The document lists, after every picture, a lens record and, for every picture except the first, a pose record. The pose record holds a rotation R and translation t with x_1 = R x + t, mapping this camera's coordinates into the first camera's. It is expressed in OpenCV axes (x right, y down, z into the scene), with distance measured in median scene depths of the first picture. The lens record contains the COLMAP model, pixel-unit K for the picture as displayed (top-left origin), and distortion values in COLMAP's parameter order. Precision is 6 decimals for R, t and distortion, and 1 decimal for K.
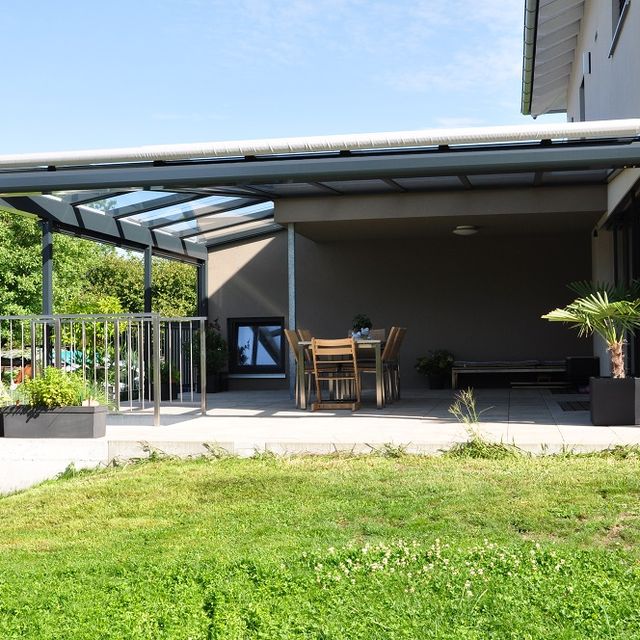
lens RADIAL K [[967.5, 0, 320.0], [0, 967.5, 320.0], [0, 0, 1]] dist [0.005417, 0.011358]
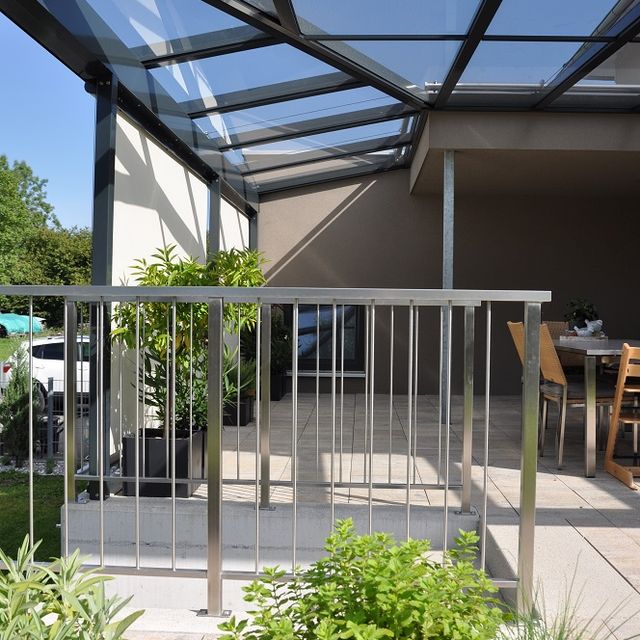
lens RADIAL K [[790.6, 0, 320.0], [0, 790.6, 320.0], [0, 0, 1]] dist [-0.116586, 0.040416]
pose [[0.989215, 0.026873, 0.143984, -0.155730], [-0.031830, 0.998973, 0.032240, -0.001972], [-0.142970, -0.036475, 0.989055, 0.413983]]
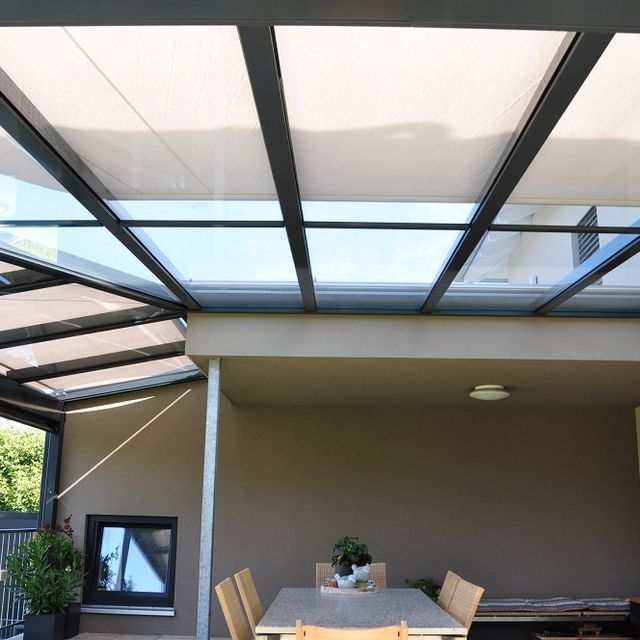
lens RADIAL K [[790.6, 0, 320.0], [0, 790.6, 320.0], [0, 0, 1]] dist [-0.116586, 0.040416]
pose [[0.983489, 0.073870, 0.165205, -0.039555], [-0.036518, 0.975126, -0.218623, -0.020766], [-0.177246, 0.208980, 0.961723, 0.460367]]
